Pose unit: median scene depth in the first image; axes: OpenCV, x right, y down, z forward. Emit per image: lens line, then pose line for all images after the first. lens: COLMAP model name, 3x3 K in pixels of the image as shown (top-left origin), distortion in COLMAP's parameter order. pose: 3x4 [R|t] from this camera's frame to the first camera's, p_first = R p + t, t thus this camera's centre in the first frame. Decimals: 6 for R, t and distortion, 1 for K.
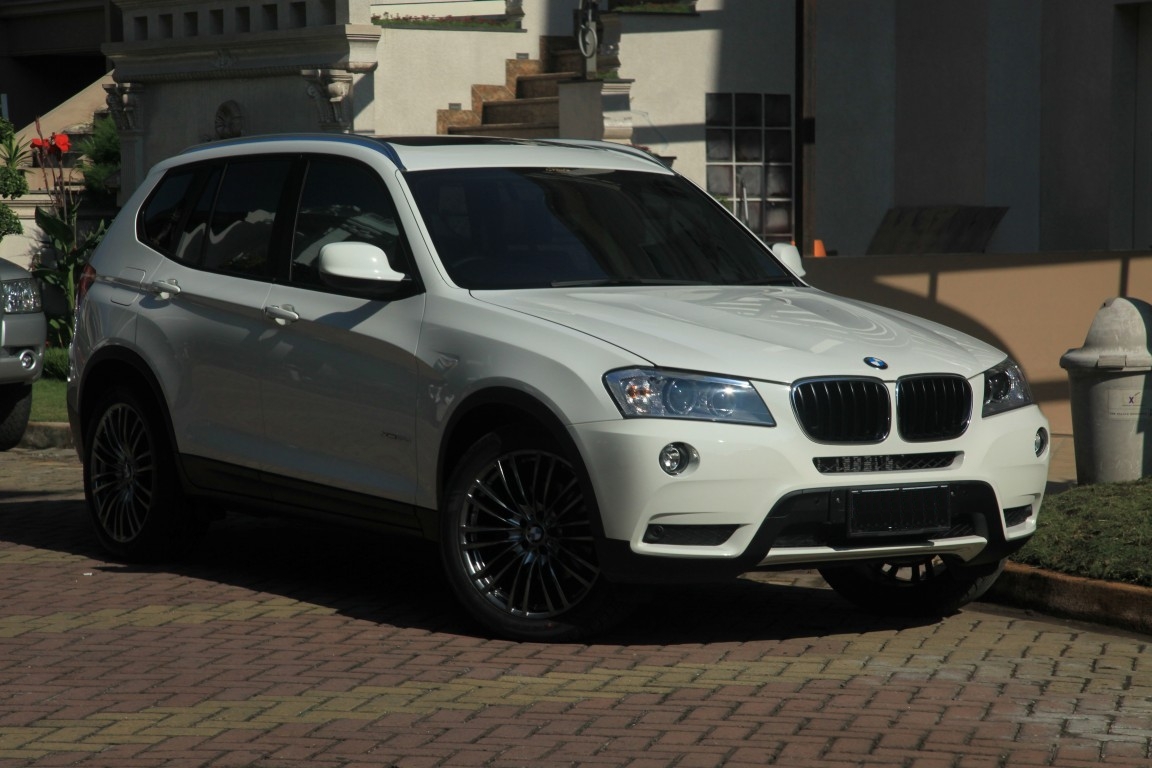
lens RADIAL K [[3465.8, 0, 576.0], [0, 3465.8, 384.0], [0, 0, 1]] dist [0.651516, -1.820145]
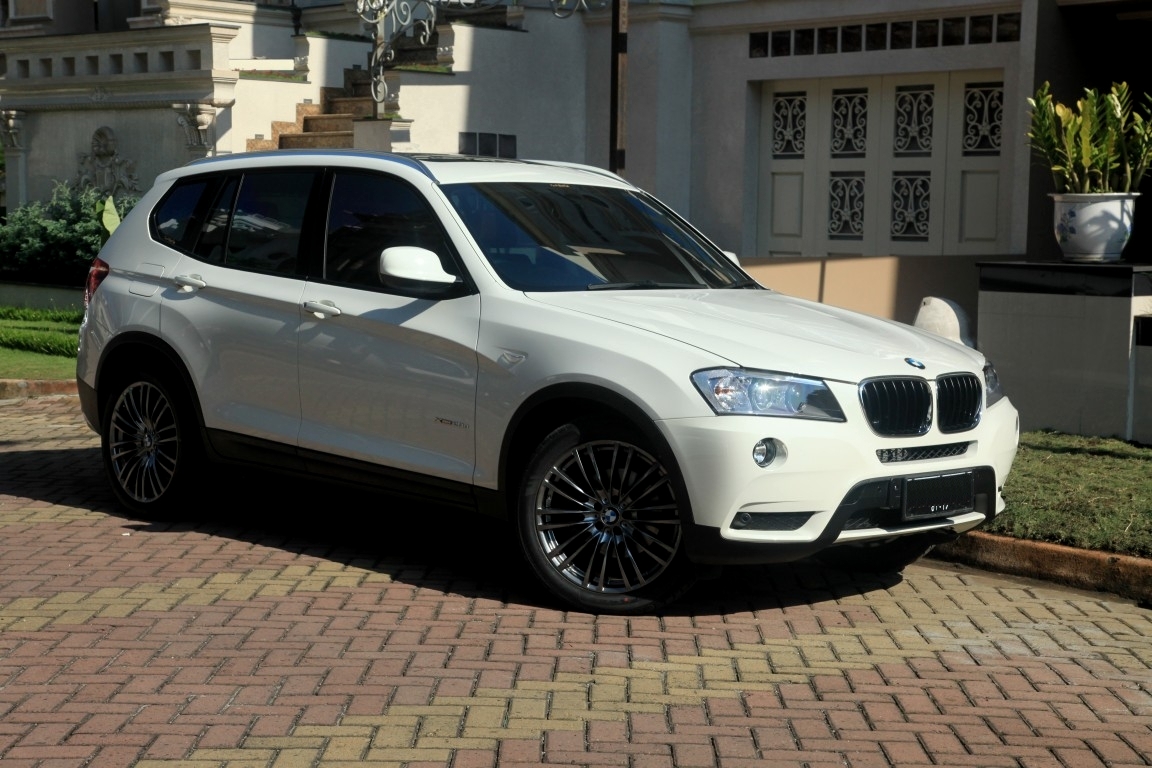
lens RADIAL K [[2124.5, 0, 576.0], [0, 2124.5, 384.0], [0, 0, 1]] dist [0.197154, 0.335972]
pose [[0.981105, 0.002675, 0.193457, -0.139572], [-0.008169, 0.999586, 0.027604, -0.015784], [-0.193303, -0.028663, 0.980720, 0.313030]]
